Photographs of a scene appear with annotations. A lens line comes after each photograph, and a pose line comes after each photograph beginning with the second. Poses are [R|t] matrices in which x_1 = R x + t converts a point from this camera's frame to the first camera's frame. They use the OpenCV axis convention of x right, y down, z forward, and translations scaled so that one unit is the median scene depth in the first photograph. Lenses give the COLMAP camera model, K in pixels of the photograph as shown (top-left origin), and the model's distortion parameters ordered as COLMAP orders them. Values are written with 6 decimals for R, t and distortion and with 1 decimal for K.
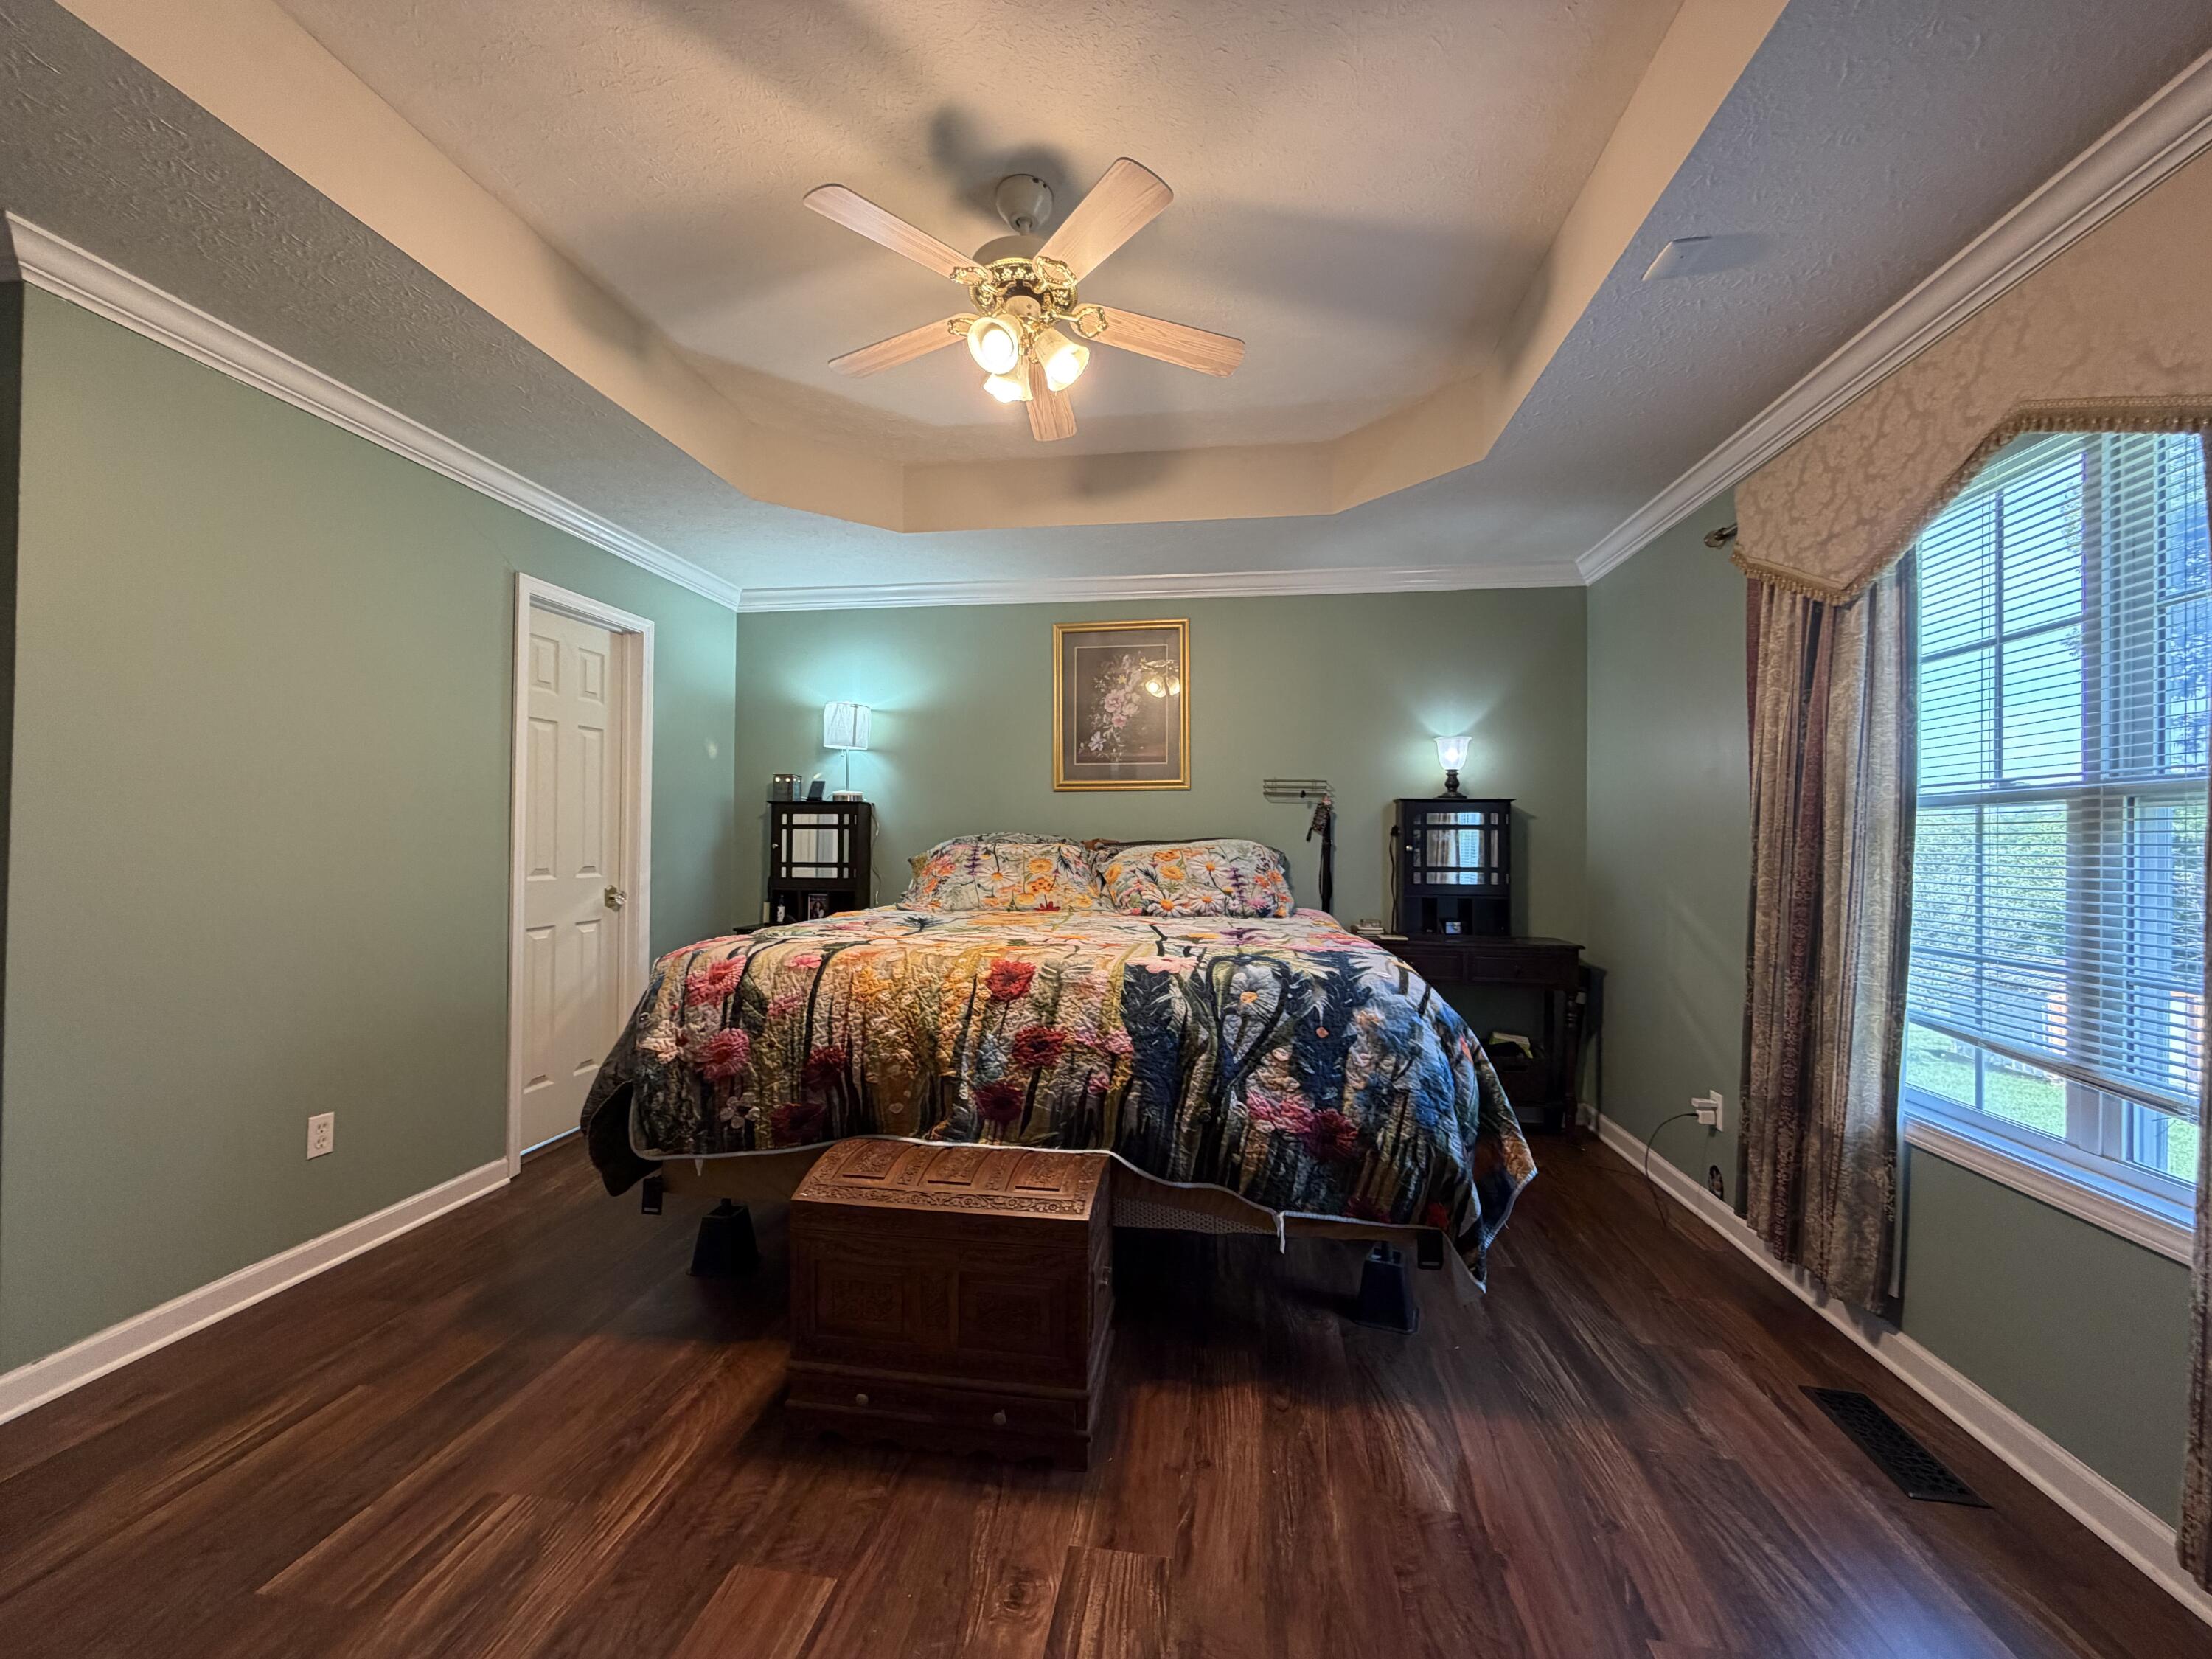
lens RADIAL K [[880.4, 0, 1100.4], [0, 880.4, 834.2], [0, 0, 1]] dist [-0.000812, 0.000253]
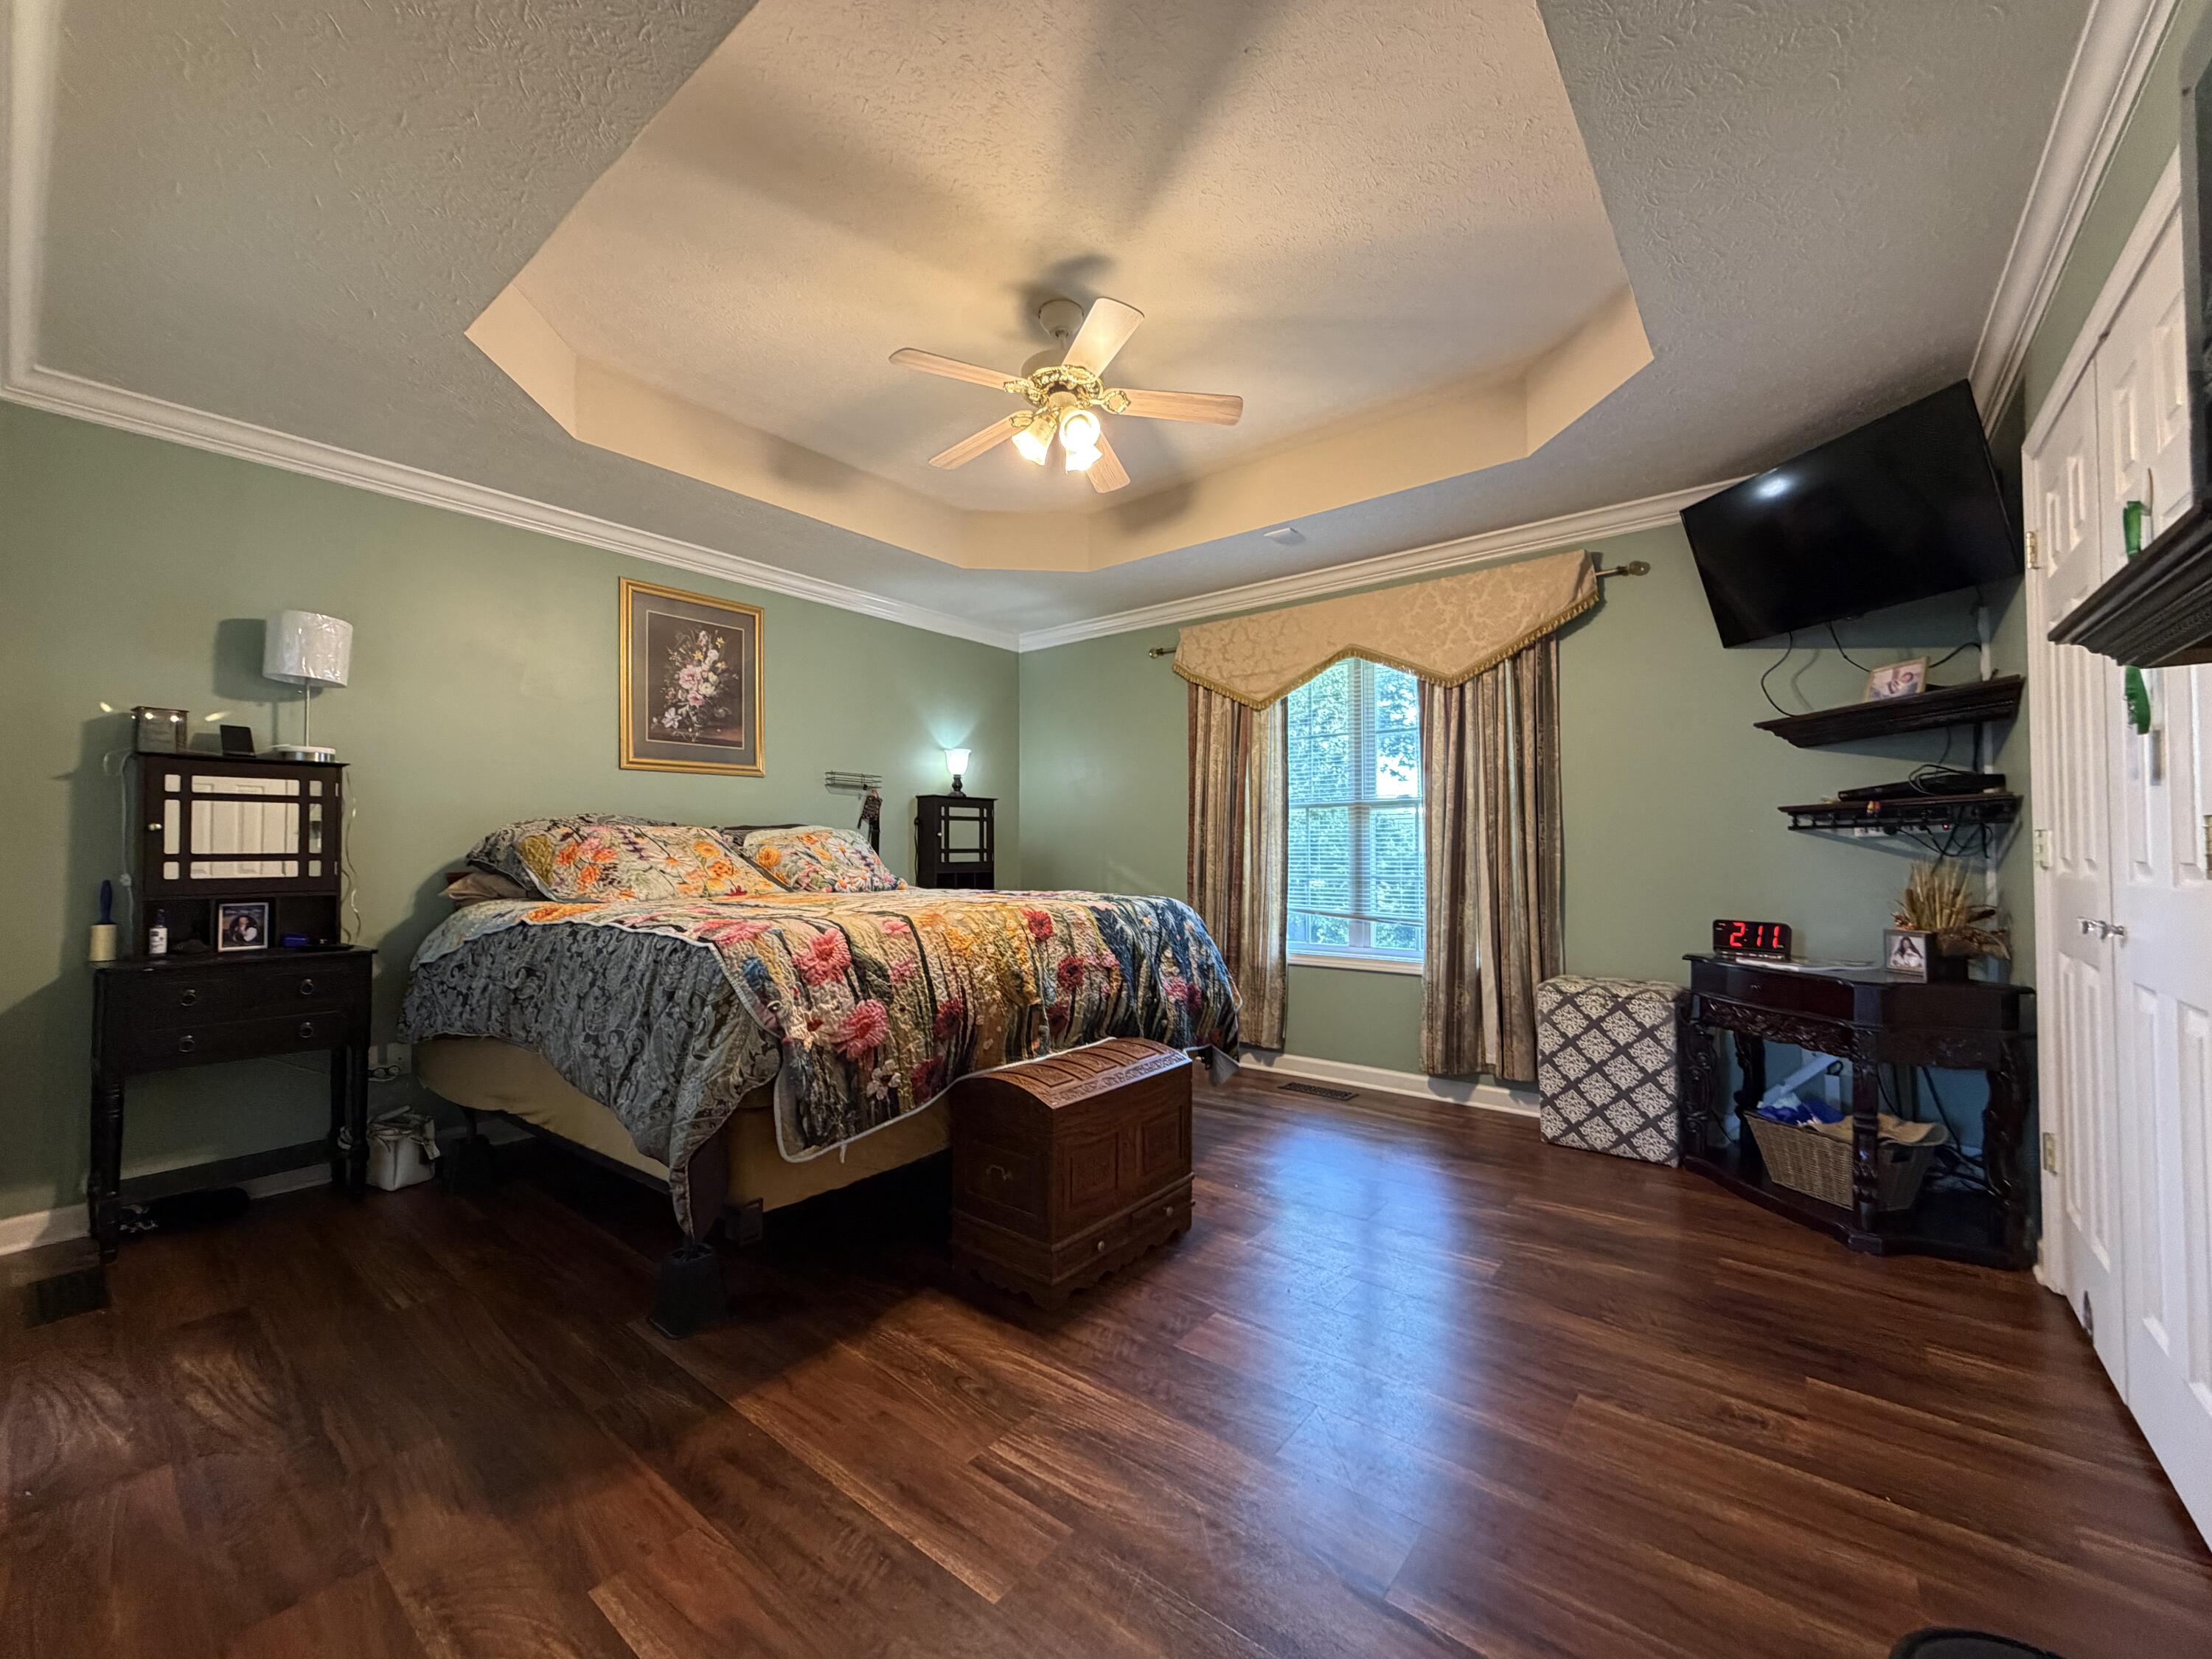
lens RADIAL K [[880.4, 0, 1100.2], [0, 880.4, 834.1], [0, 0, 1]] dist [-0.000812, 0.000253]
pose [[0.507155, 0.006553, 0.861830, -1.132152], [0.000883, 0.999967, -0.008123, 0.047550], [-0.861854, 0.004881, 0.507132, 0.292697]]
